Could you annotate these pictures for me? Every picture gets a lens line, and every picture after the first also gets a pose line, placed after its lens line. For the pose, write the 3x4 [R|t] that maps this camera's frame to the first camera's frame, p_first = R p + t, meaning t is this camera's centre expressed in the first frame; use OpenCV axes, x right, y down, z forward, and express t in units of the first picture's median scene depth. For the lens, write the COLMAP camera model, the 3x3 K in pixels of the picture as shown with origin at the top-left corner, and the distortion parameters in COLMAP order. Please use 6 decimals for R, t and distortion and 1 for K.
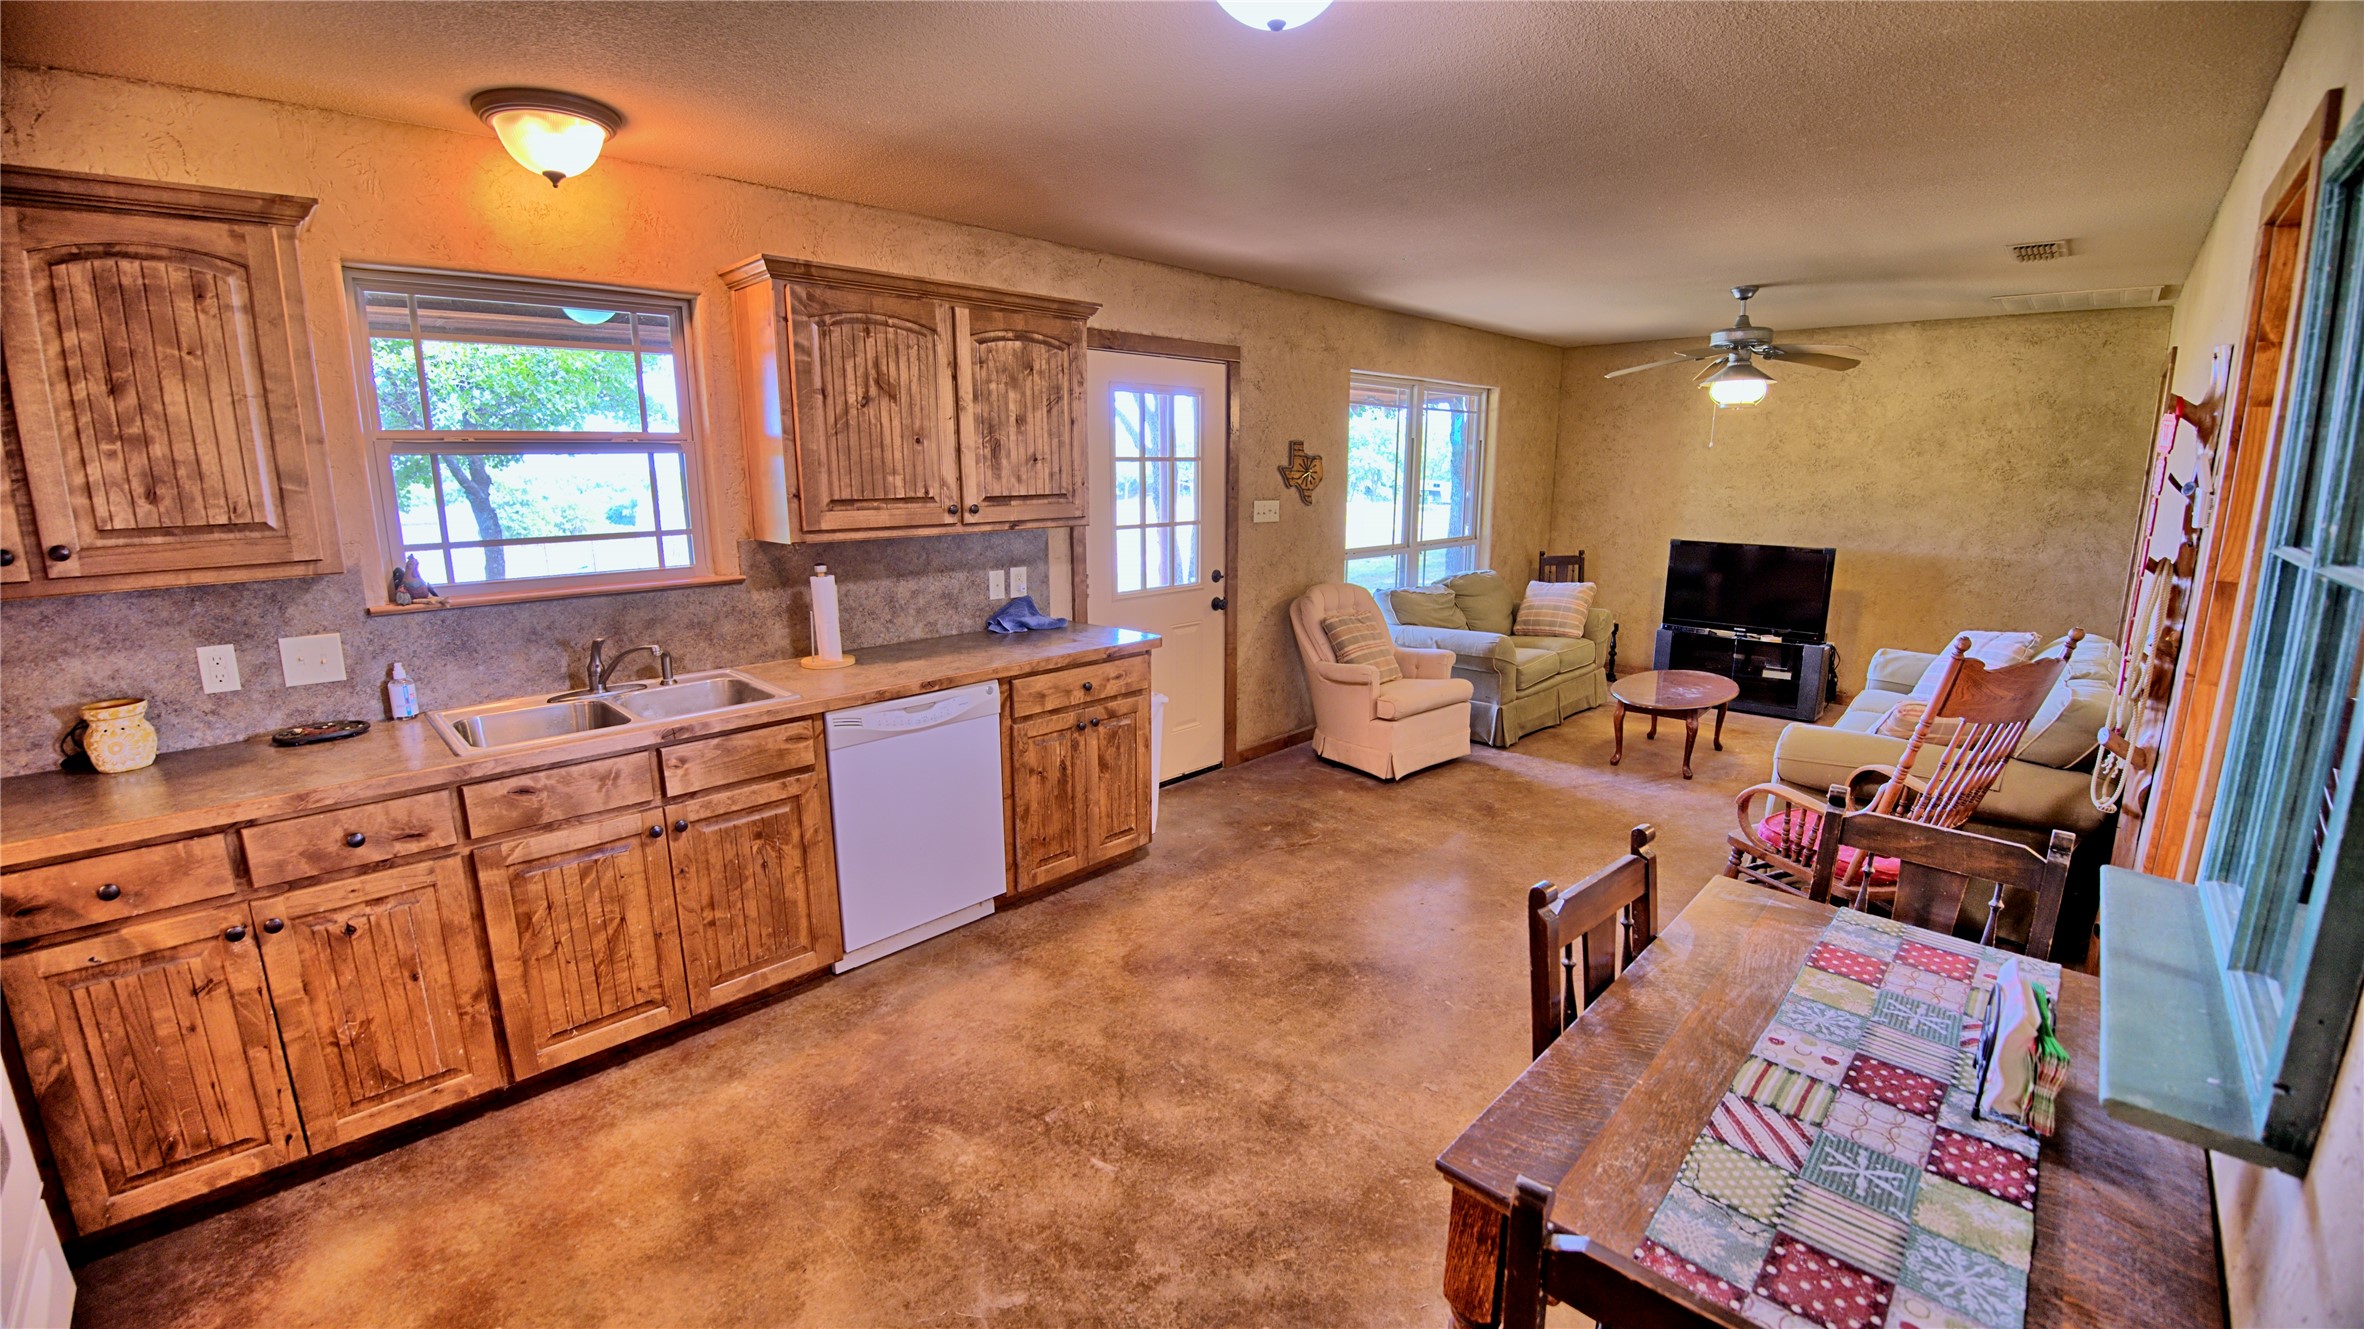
lens RADIAL K [[948.1, 0, 1187.1], [0, 948.1, 660.0], [0, 0, 1]] dist [-0.043513, -0.000090]
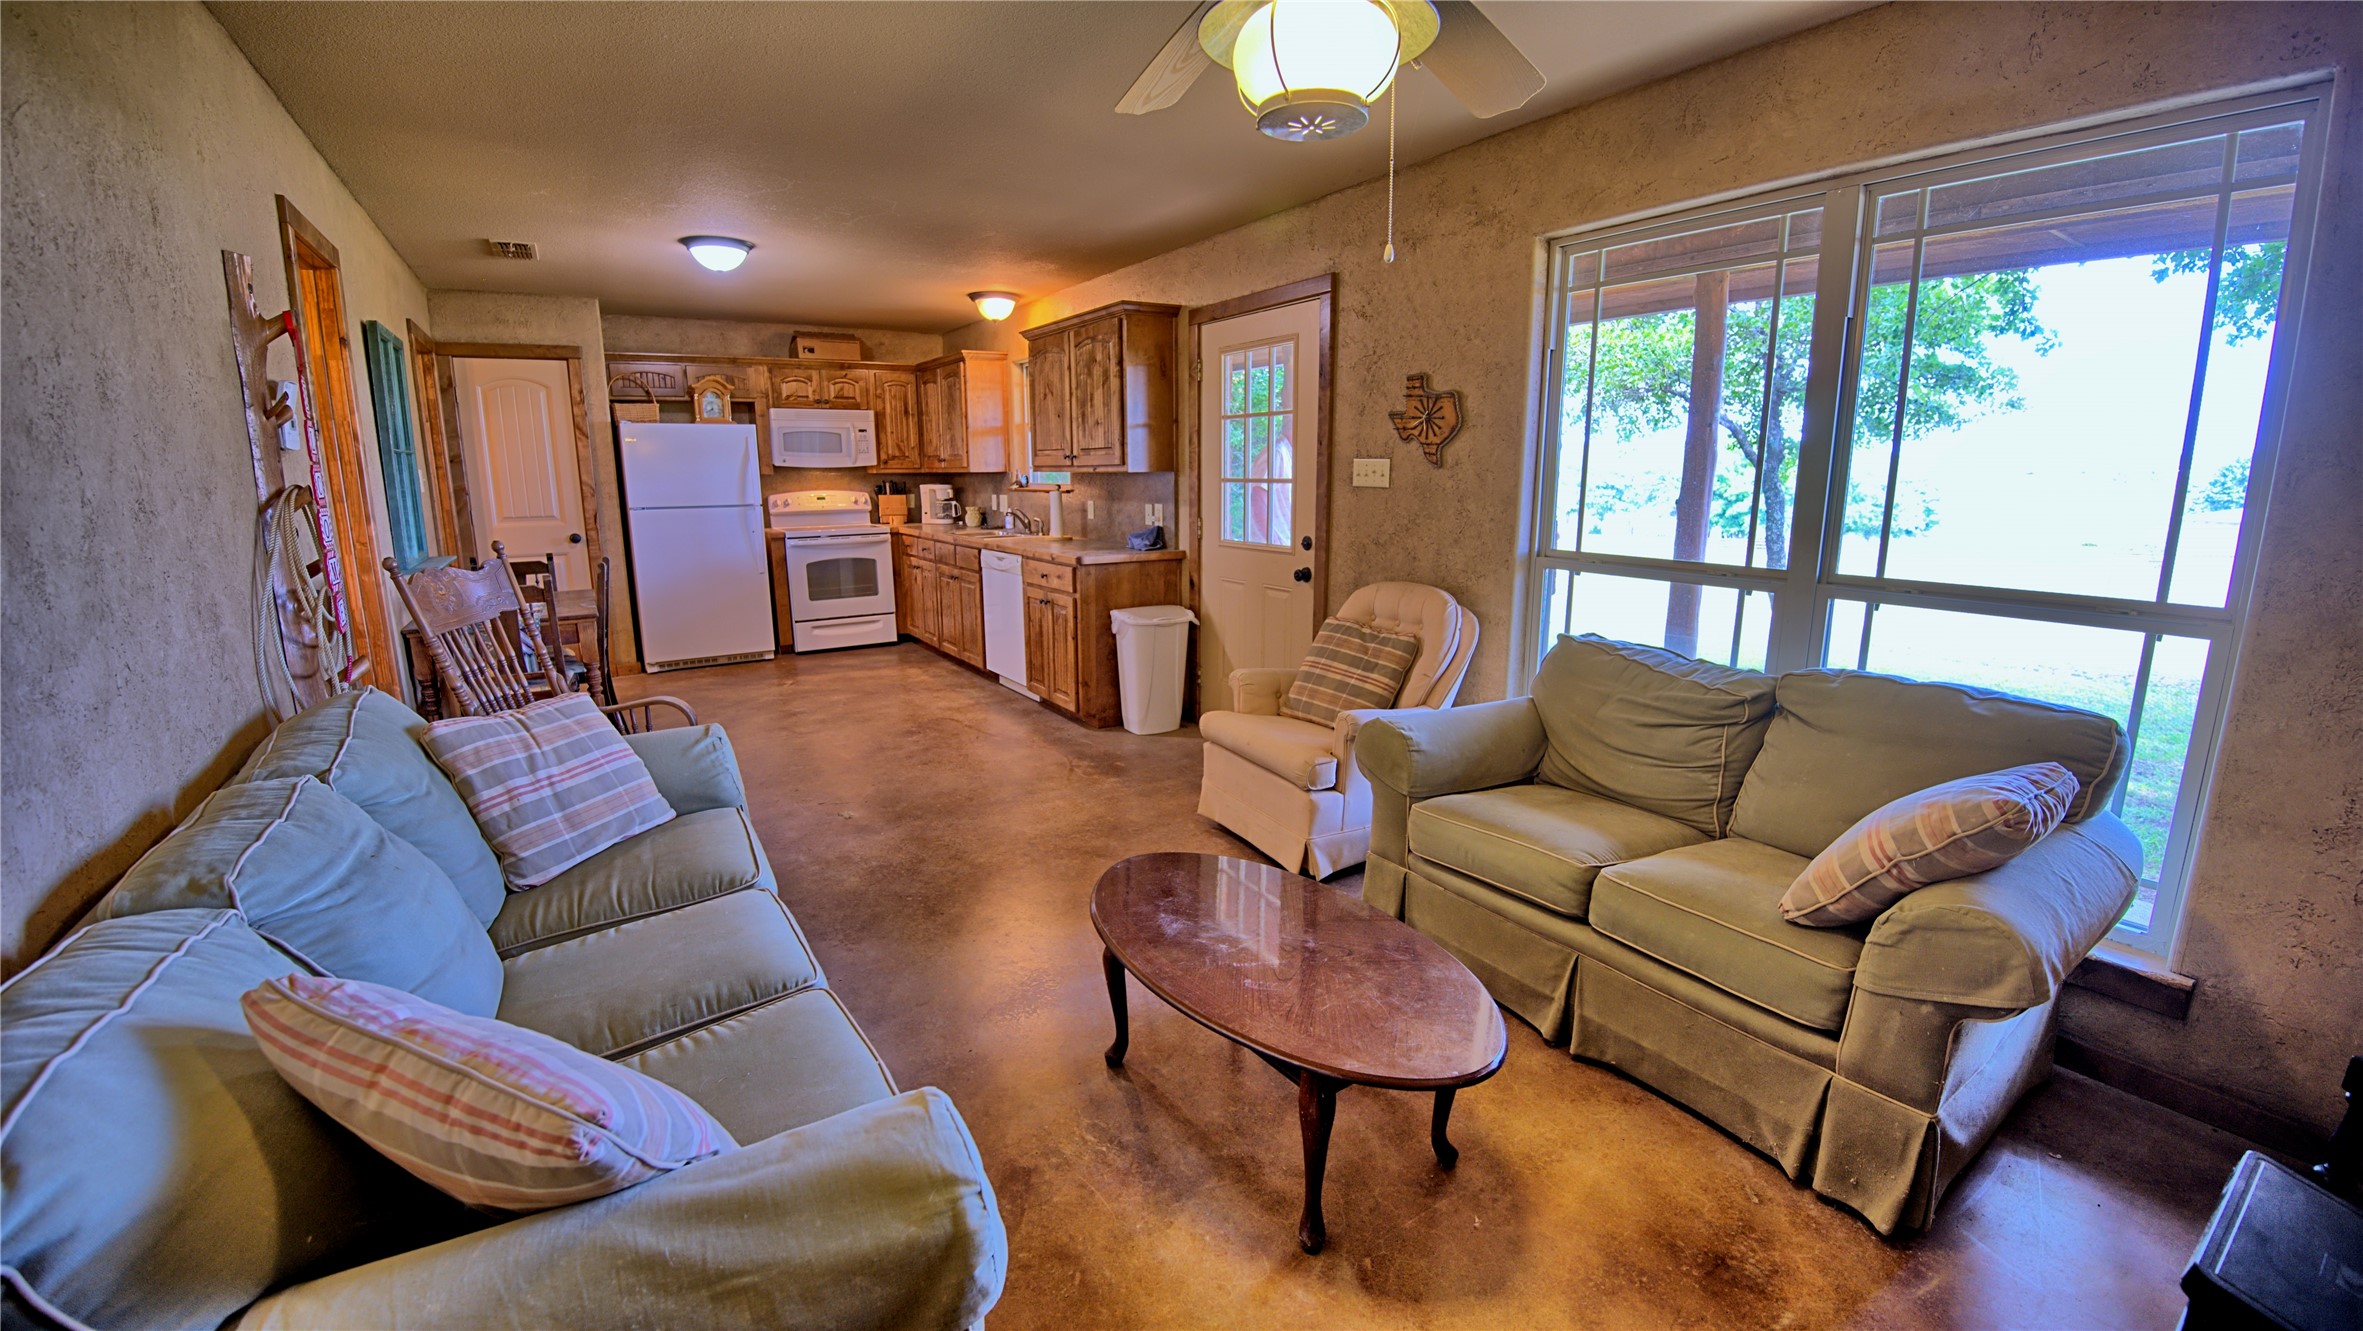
lens RADIAL K [[947.7, 0, 1186.6], [0, 947.7, 661.0], [0, 0, 1]] dist [-0.043513, -0.000090]
pose [[-0.230255, 0.193550, -0.953688, 0.916613], [-0.195279, 0.950896, 0.240131, -0.173655], [0.953336, 0.241527, -0.181152, 1.075853]]
